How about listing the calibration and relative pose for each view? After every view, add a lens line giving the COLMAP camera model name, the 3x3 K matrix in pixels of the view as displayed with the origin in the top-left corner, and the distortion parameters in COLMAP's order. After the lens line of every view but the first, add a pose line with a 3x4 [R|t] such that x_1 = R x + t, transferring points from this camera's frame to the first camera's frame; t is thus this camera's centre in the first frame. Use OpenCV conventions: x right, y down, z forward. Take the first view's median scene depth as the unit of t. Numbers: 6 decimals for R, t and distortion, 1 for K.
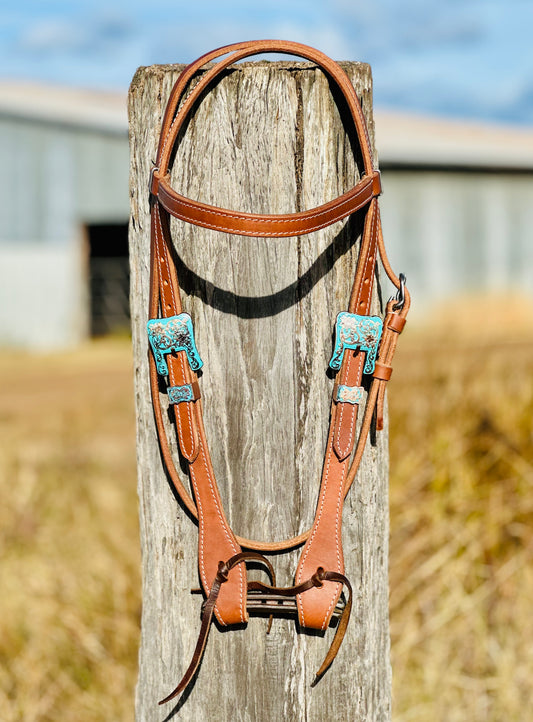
lens RADIAL K [[1798.9, 0, 251.4], [0, 1798.9, 361.5], [0, 0, 1]] dist [-0.210094, 8.212794]
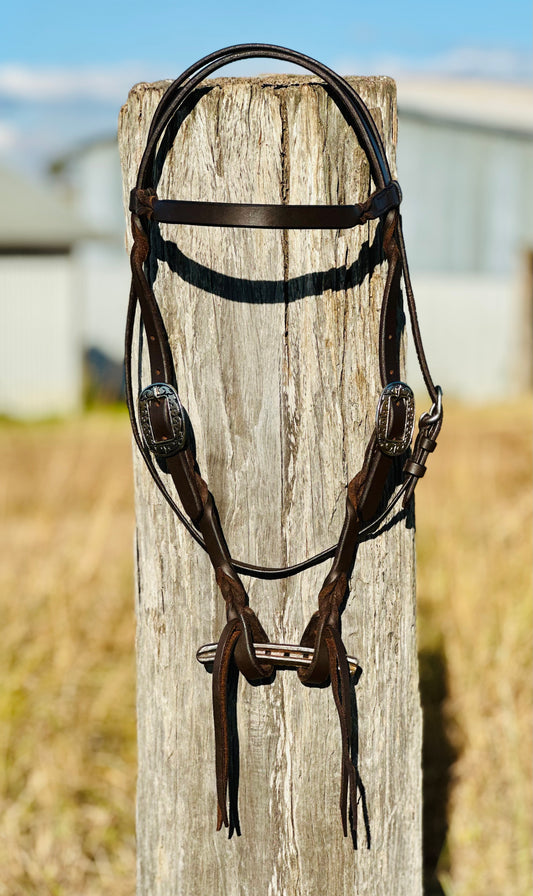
lens RADIAL K [[2163.3, 0, 266.5], [0, 2163.3, 448.0], [0, 0, 1]] dist [-0.395407, 13.215488]
pose [[0.973973, 0.036481, -0.223710, 0.255317], [-0.033084, 0.999274, 0.018914, -0.004676], [0.224237, -0.011020, 0.974472, -0.038652]]
